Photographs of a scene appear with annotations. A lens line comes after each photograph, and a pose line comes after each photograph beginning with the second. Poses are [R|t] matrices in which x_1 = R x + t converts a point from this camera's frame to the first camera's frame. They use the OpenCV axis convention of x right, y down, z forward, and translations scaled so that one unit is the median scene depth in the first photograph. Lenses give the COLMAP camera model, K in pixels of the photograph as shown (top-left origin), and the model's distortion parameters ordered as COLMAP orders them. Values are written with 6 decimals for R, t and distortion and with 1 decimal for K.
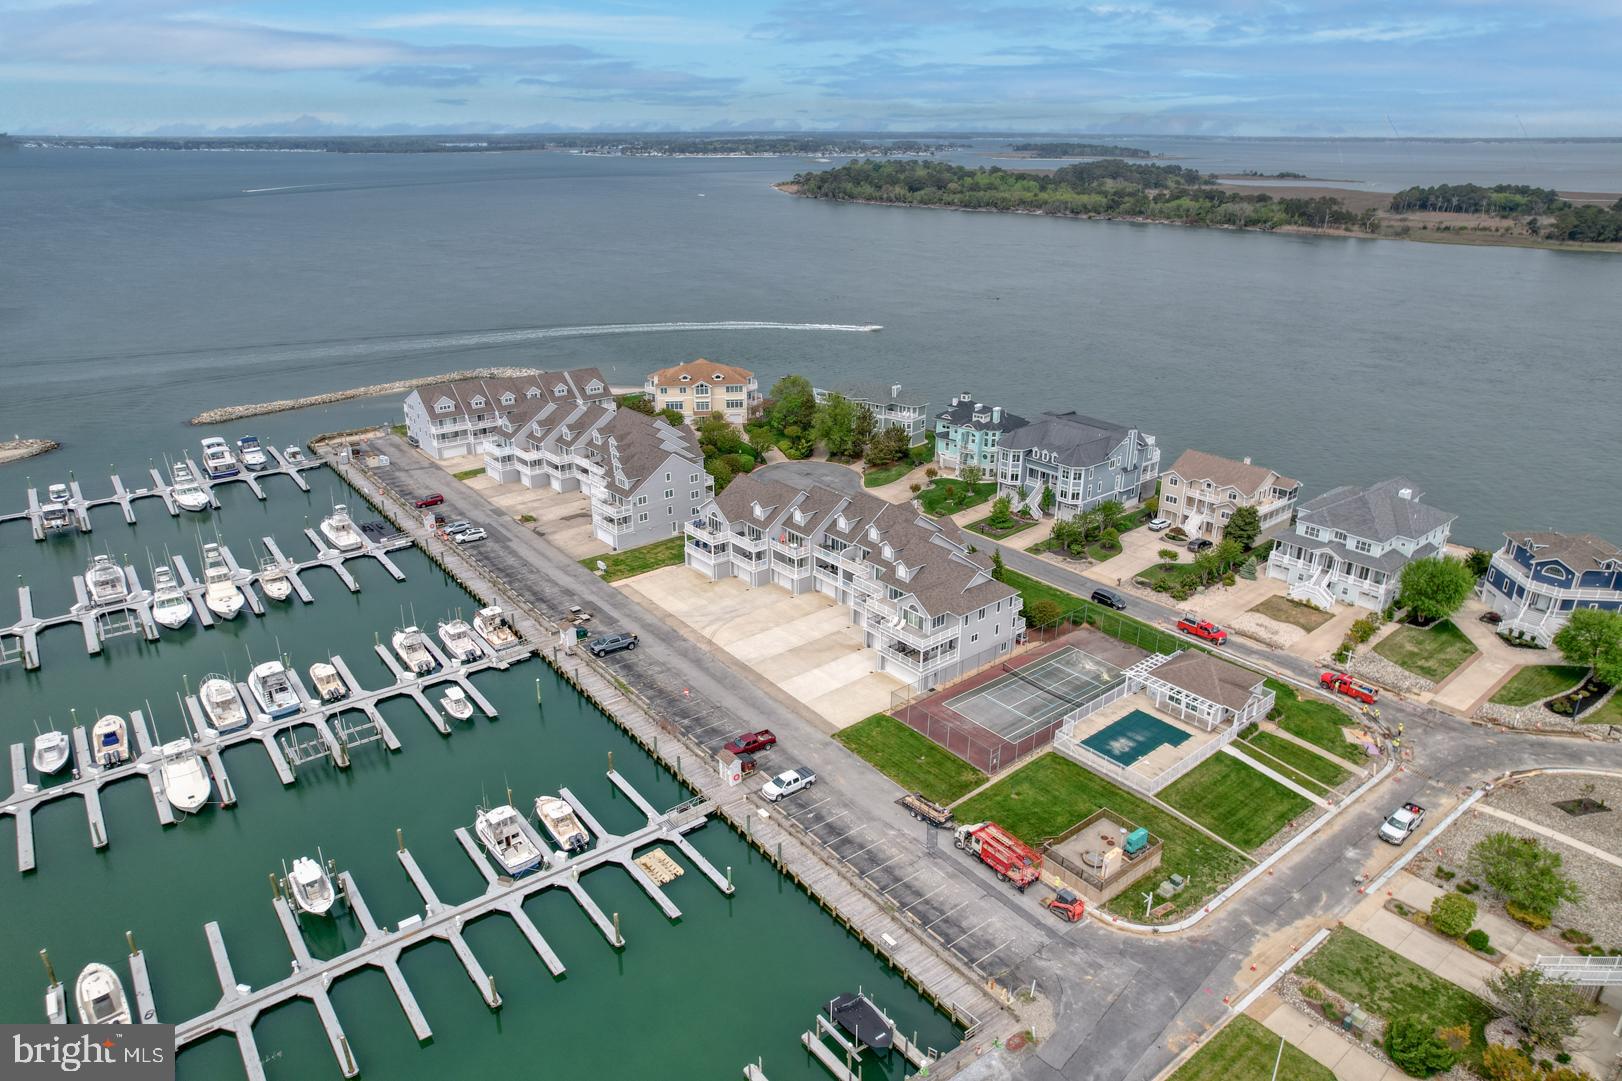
lens RADIAL K [[1040.9, 0, 808.8], [0, 1040.9, 544.3], [0, 0, 1]] dist [-0.079906, 0.068576]
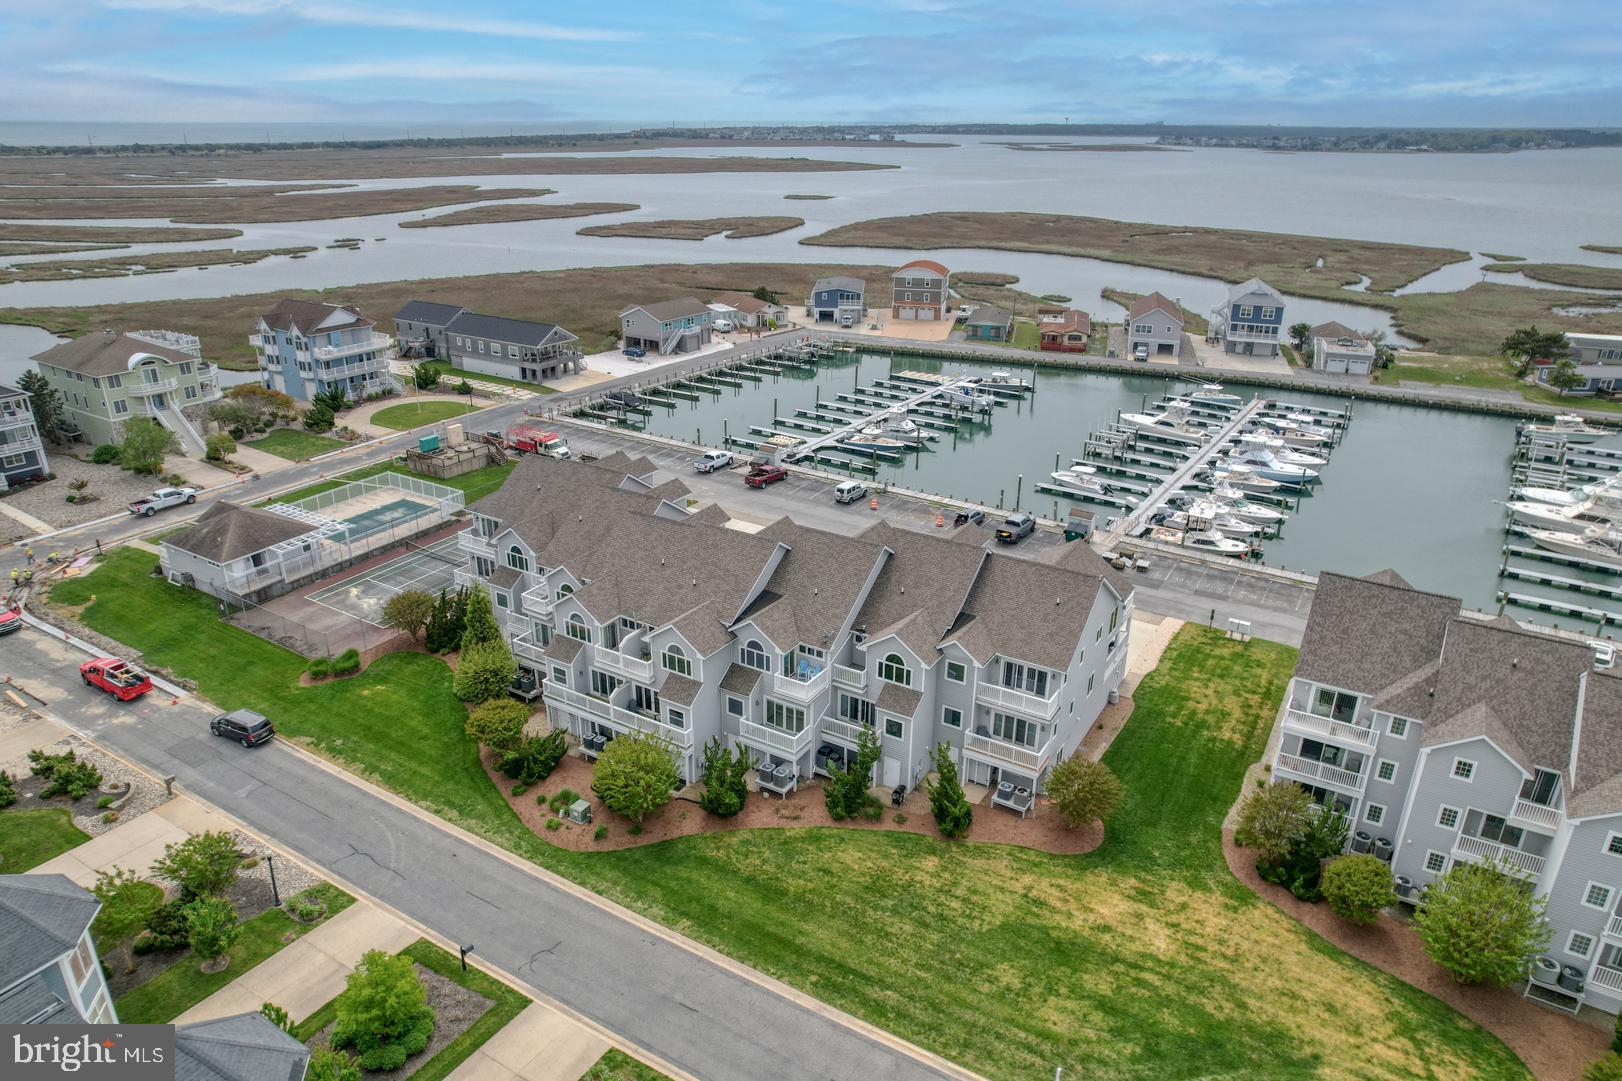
lens RADIAL K [[1050.7, 0, 810.2], [0, 1050.7, 540.5], [0, 0, 1]] dist [-0.079574, 0.069727]
pose [[-0.945849, 0.116697, -0.302906, 0.173439], [-0.127222, 0.725224, 0.676658, -0.363054], [0.298639, 0.678552, -0.671105, 1.328790]]
